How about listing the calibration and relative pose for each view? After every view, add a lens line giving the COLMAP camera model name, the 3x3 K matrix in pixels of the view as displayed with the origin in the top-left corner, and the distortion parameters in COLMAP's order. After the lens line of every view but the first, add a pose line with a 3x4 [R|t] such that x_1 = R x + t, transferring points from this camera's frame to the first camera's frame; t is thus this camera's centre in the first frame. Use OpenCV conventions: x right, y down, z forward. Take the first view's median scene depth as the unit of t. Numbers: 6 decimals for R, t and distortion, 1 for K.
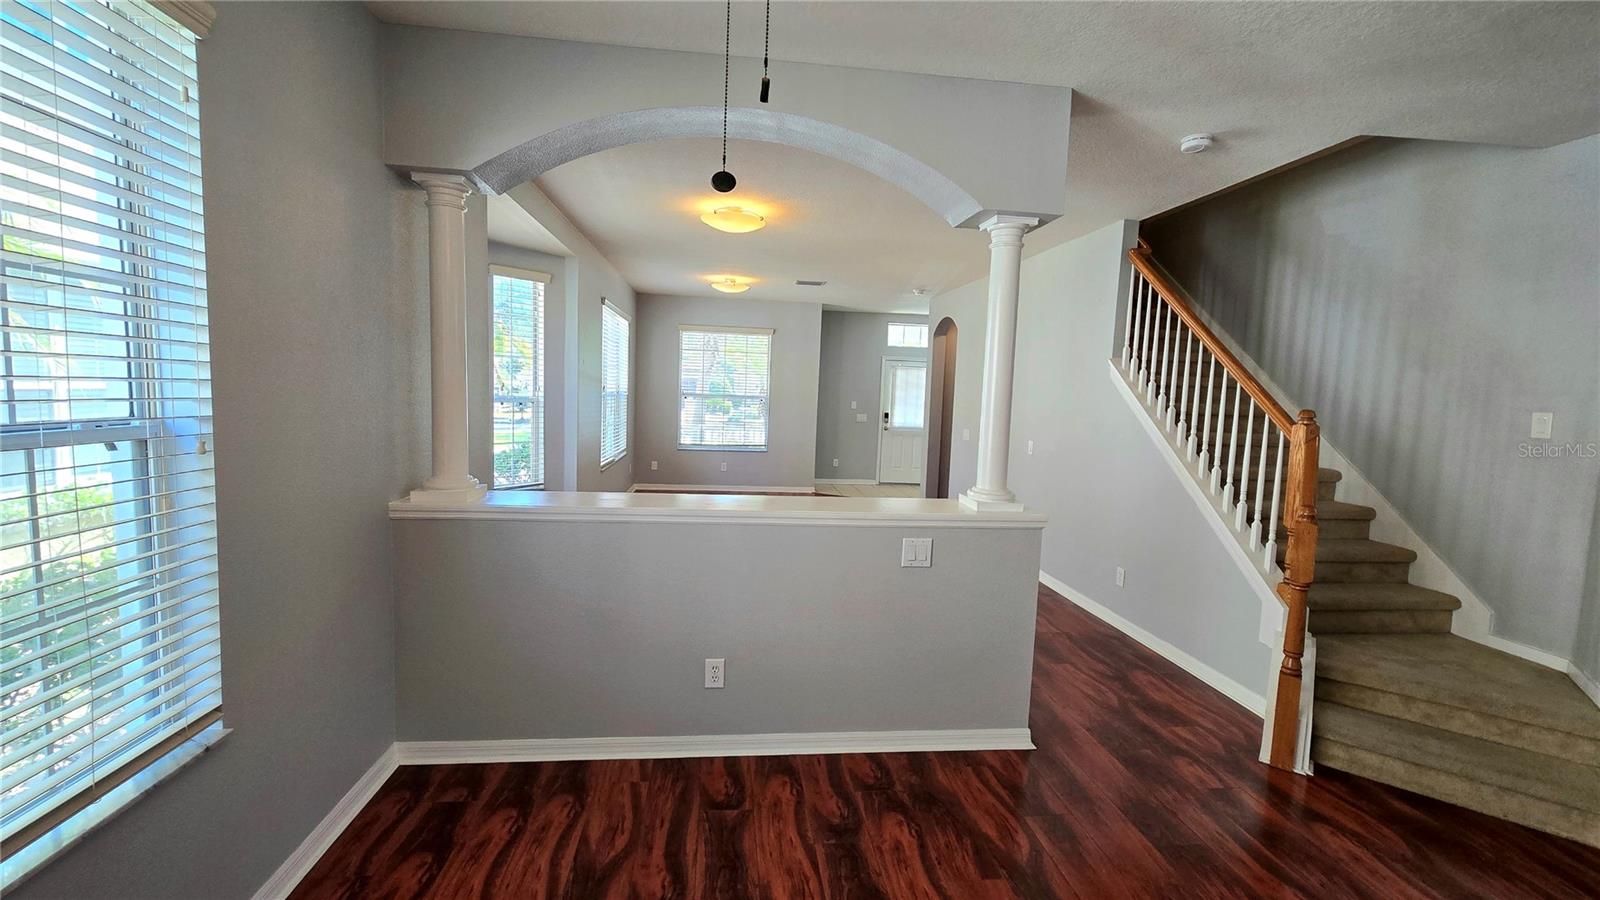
lens RADIAL K [[651.0, 0, 796.4], [0, 651.0, 449.3], [0, 0, 1]] dist [-0.001323, 0.001382]
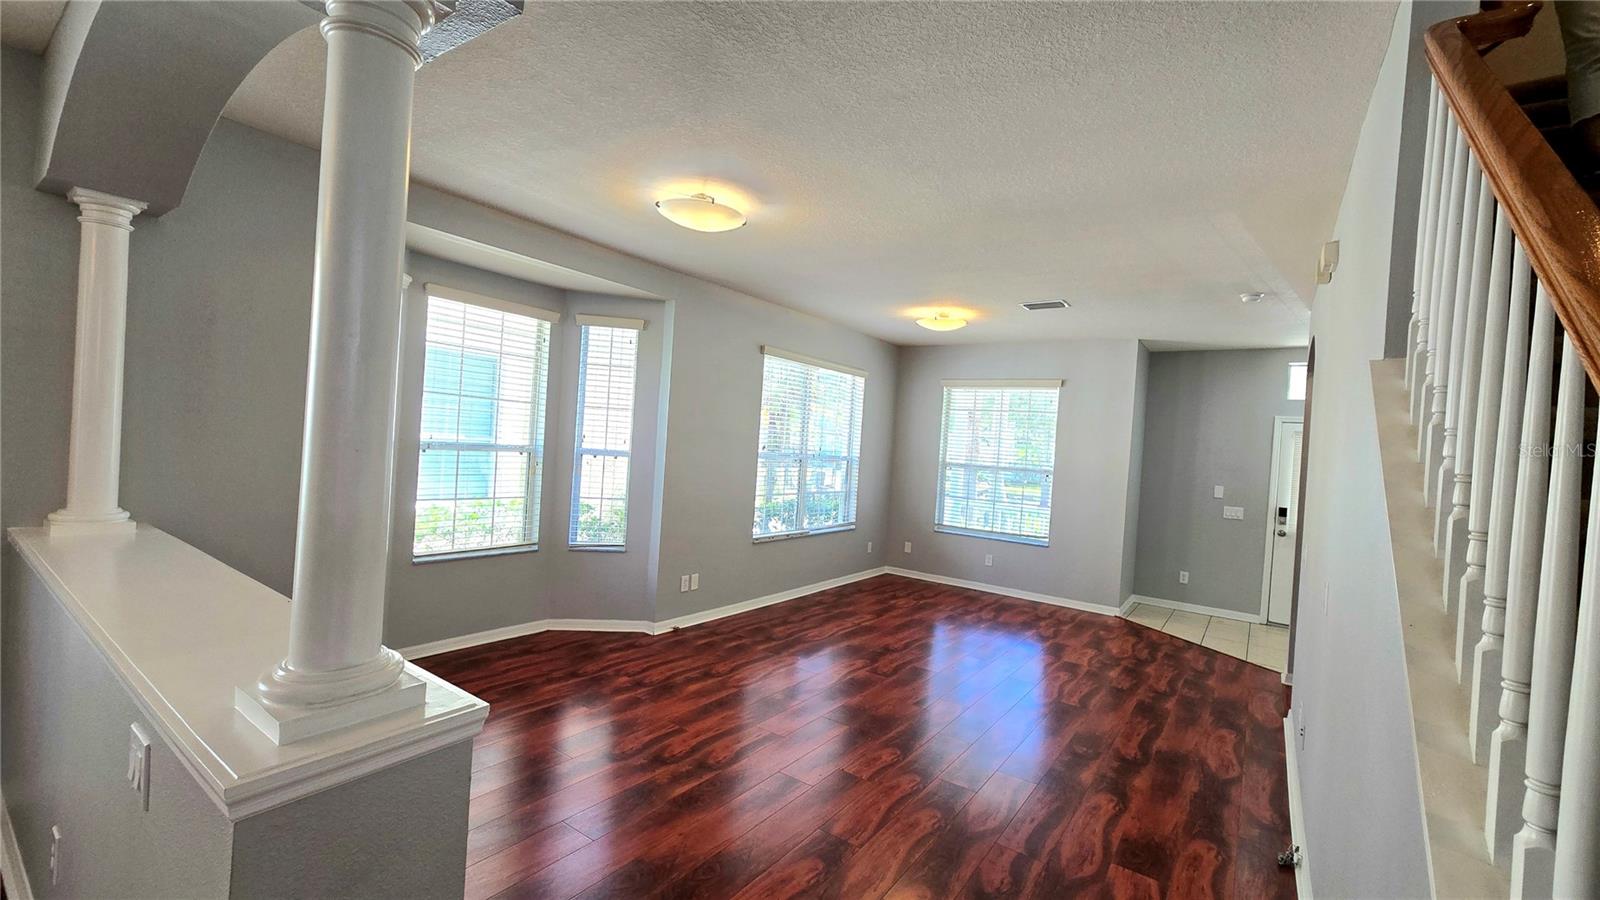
lens RADIAL K [[651.0, 0, 799.5], [0, 651.0, 447.3], [0, 0, 1]] dist [-0.001323, 0.001382]
pose [[0.747841, 0.018469, -0.663620, 0.263304], [-0.098510, 0.991634, -0.083415, -0.021448], [0.656528, 0.127754, 0.743404, 0.308811]]
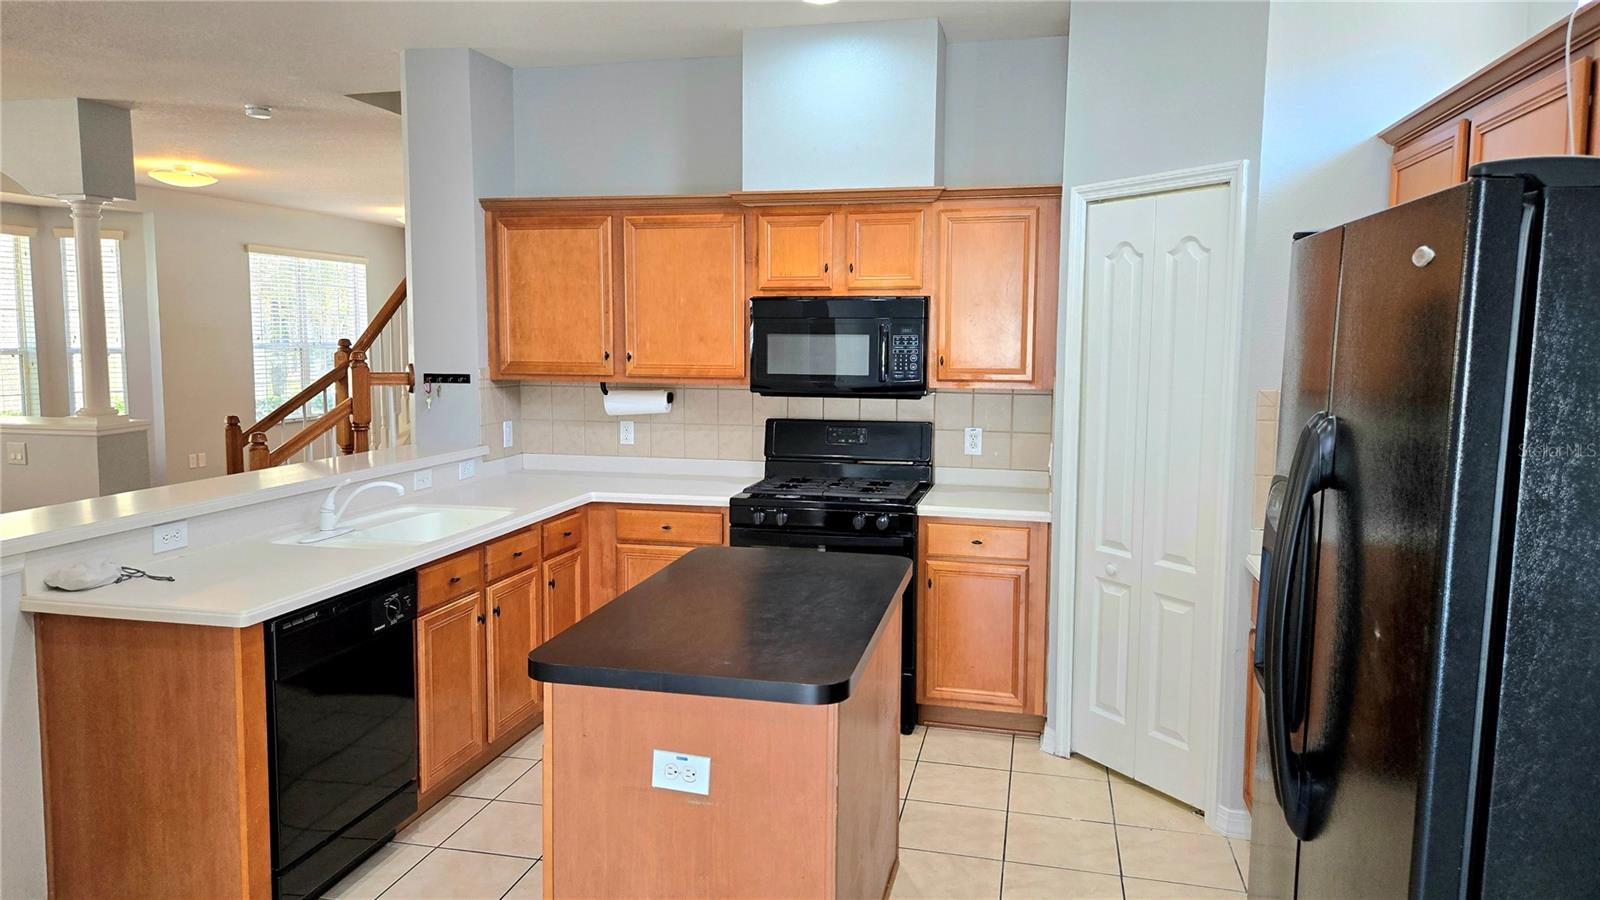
lens RADIAL K [[1057.6, 0, 807.1], [0, 1057.6, 439.6], [0, 0, 1]] dist [0.005773, -0.000781]
pose [[0.944042, 0.002393, -0.329817, 0.799928], [-0.002202, 0.999997, 0.000953, 0.041744], [0.329819, -0.000173, 0.944044, -0.167440]]
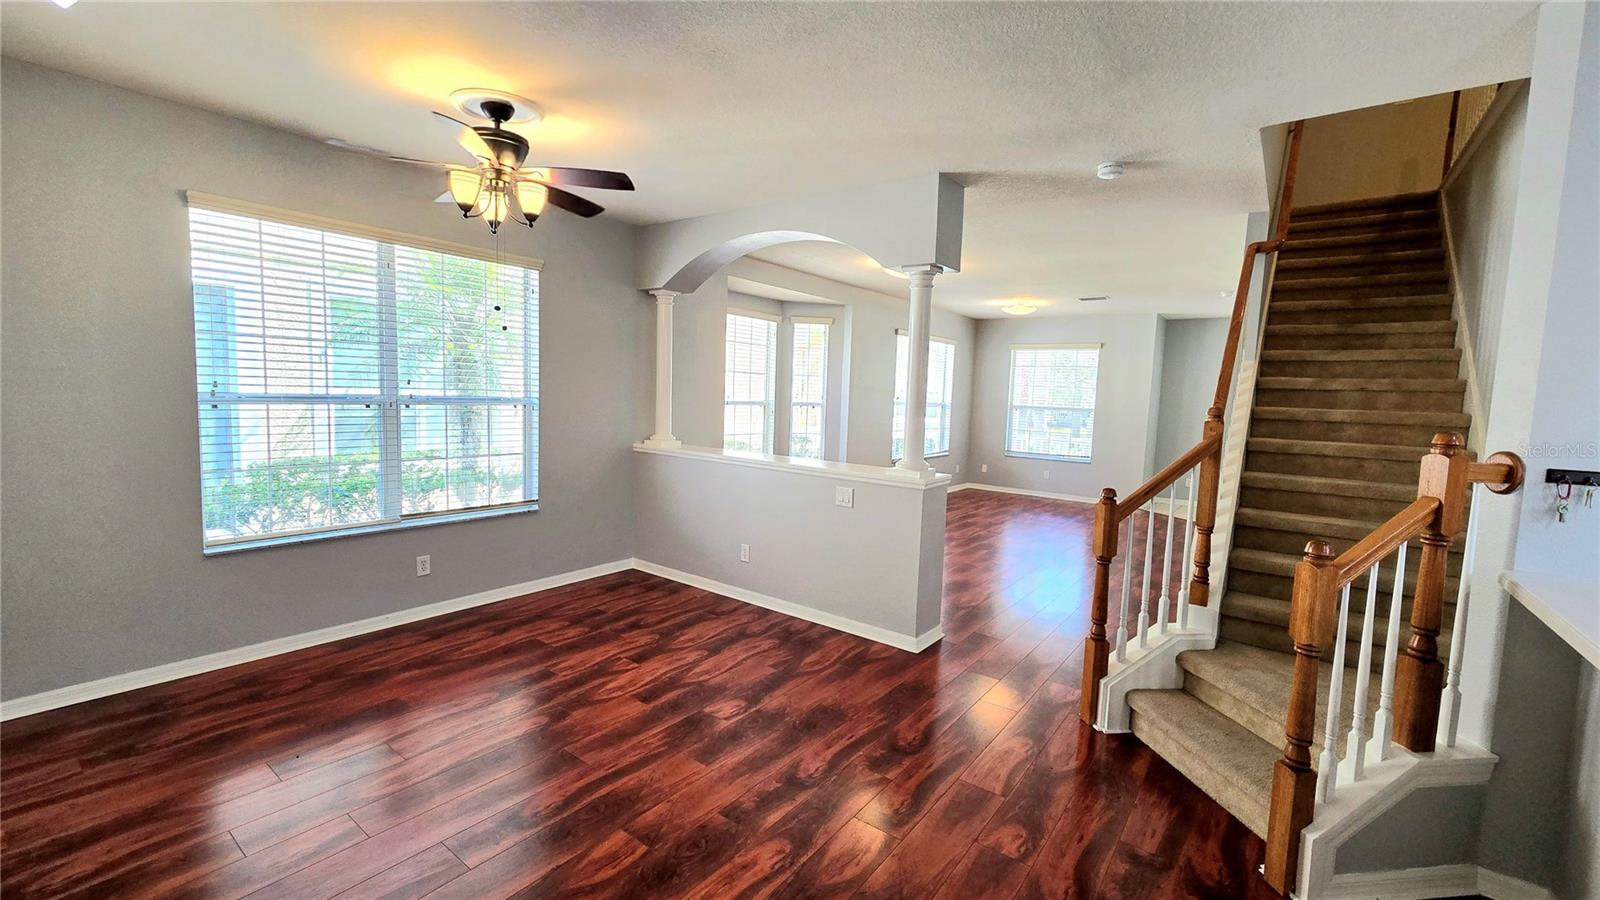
lens RADIAL K [[651.0, 0, 804.6], [0, 651.0, 452.2], [0, 0, 1]] dist [-0.001323, 0.001382]
pose [[0.727869, 0.053316, -0.683641, 0.378322], [-0.072248, 0.997386, 0.000862, 0.020327], [0.681900, 0.048764, 0.729818, -0.057111]]
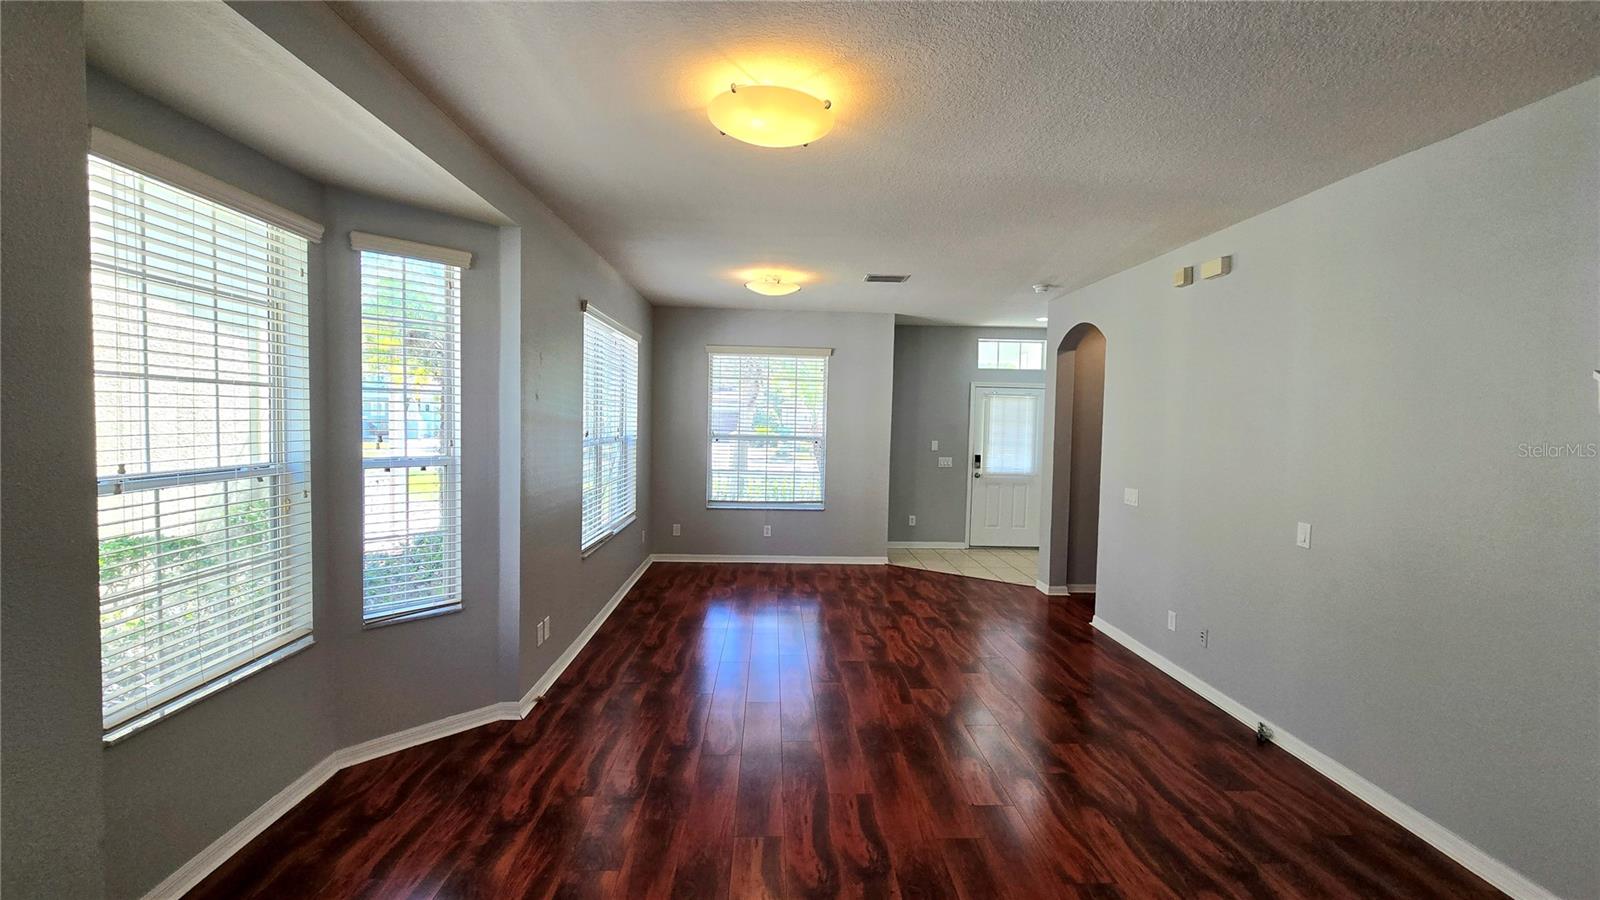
lens RADIAL K [[651.0, 0, 797.5], [0, 651.0, 450.2], [0, 0, 1]] dist [-0.001323, 0.001382]
pose [[0.997346, -0.010308, -0.072070, -0.024395], [0.007180, 0.999026, -0.043528, -0.038527], [0.072448, 0.042895, 0.996449, 0.280810]]
